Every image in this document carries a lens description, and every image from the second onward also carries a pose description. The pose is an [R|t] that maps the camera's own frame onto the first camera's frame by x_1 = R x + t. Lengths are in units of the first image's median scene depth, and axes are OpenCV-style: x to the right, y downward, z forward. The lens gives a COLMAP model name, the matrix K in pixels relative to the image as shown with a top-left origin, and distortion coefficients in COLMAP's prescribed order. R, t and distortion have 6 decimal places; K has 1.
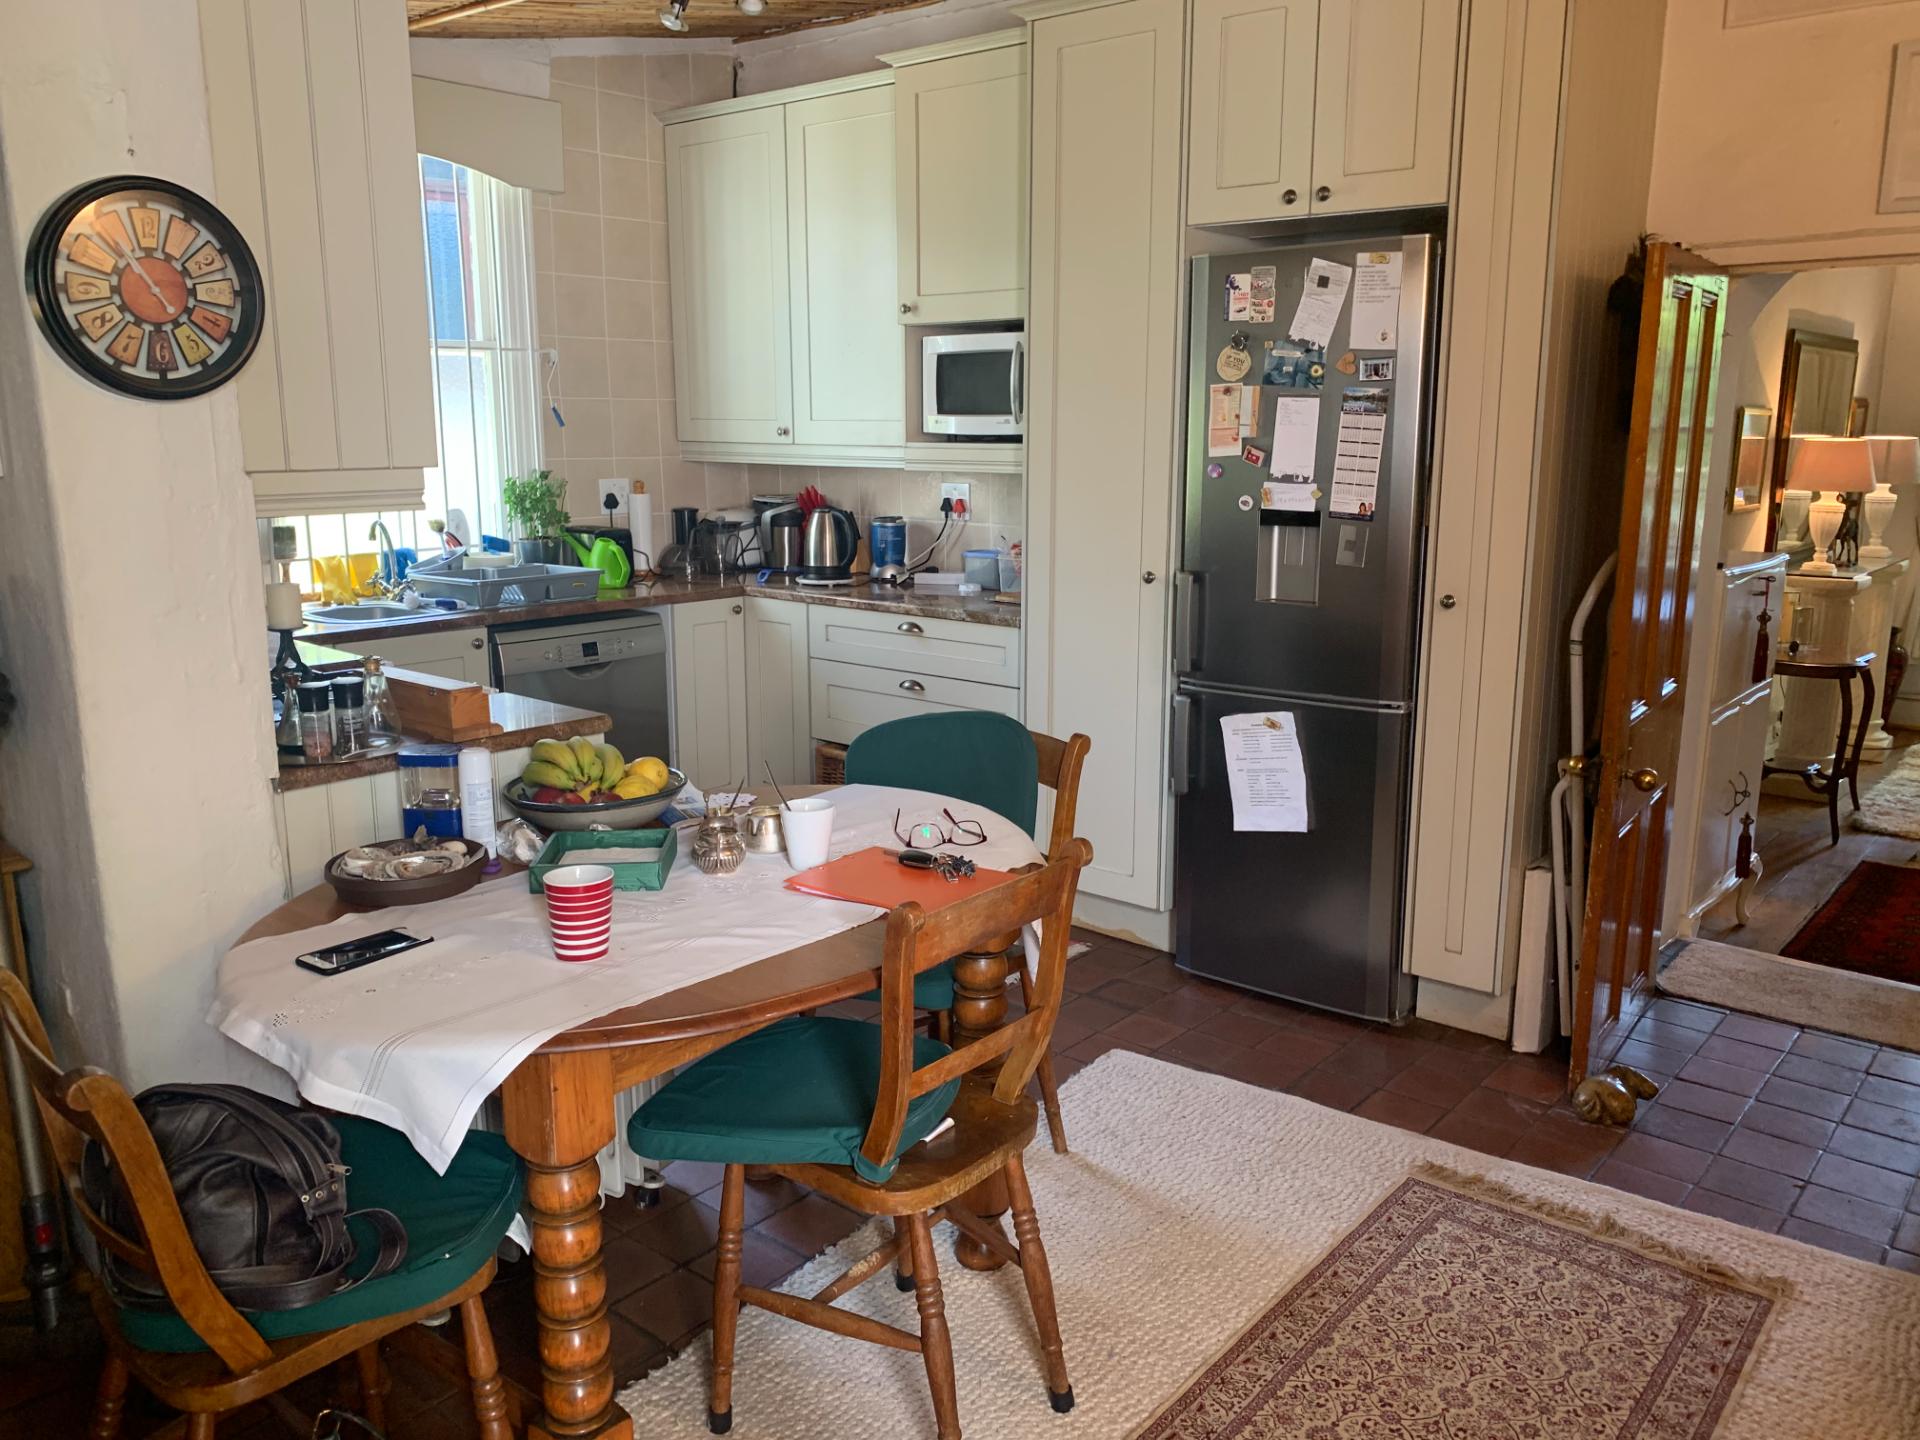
lens RADIAL K [[1413.5, 0, 964.5], [0, 1413.5, 719.3], [0, 0, 1]] dist [-0.009239, -0.014923]
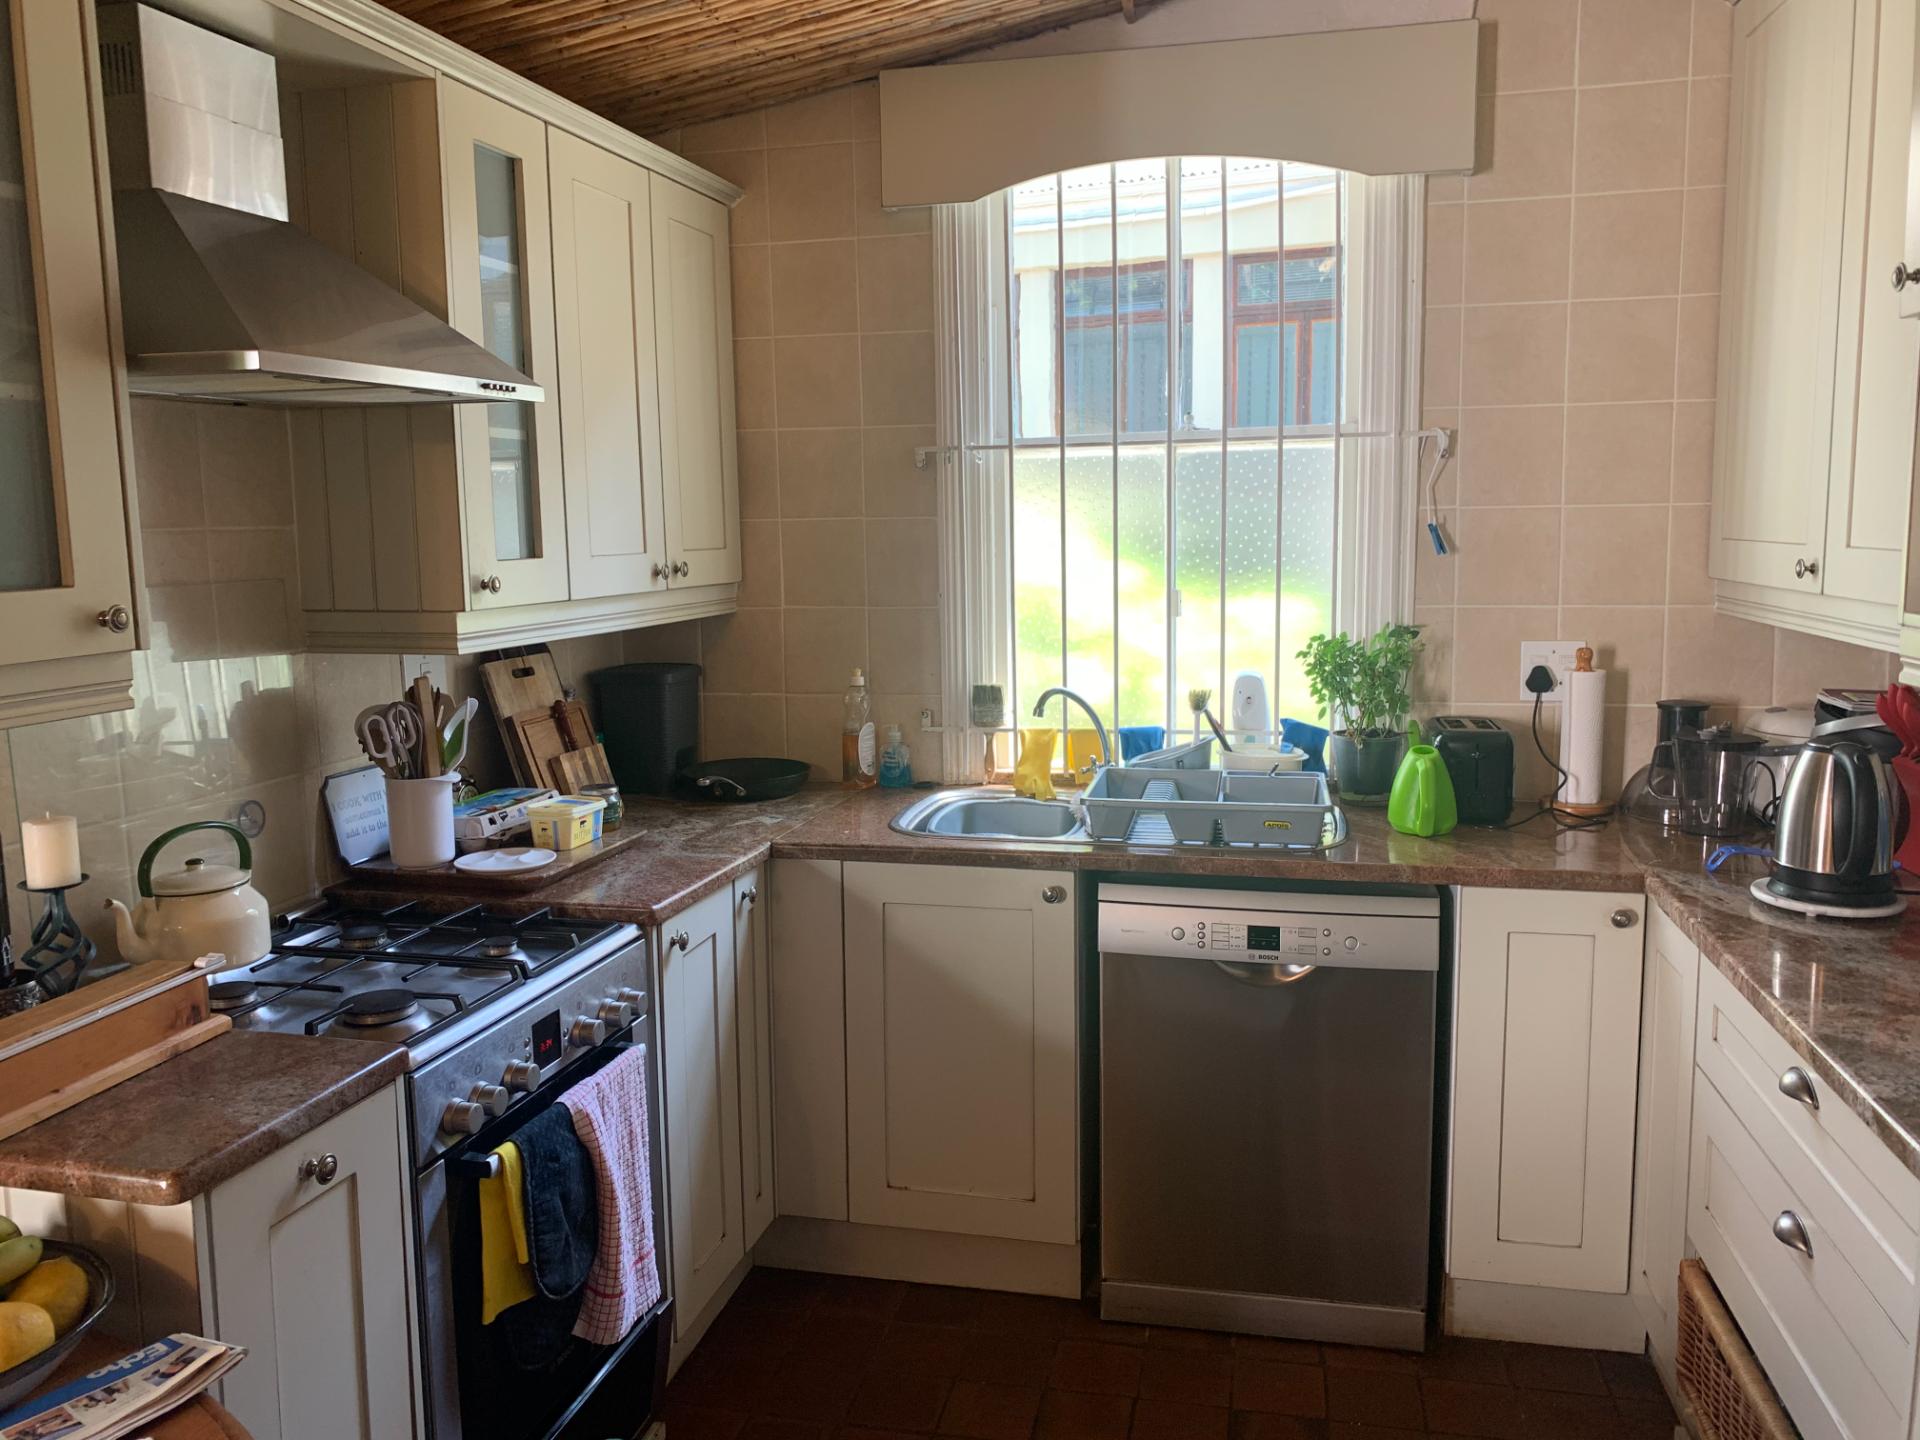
lens RADIAL K [[1413.5, 0, 962.2], [0, 1413.5, 709.6], [0, 0, 1]] dist [-0.009239, -0.014923]
pose [[0.466042, 0.101648, -0.878904, 0.160896], [-0.170986, 0.984999, 0.023251, -0.122000], [0.868083, 0.139444, 0.476432, 0.548605]]
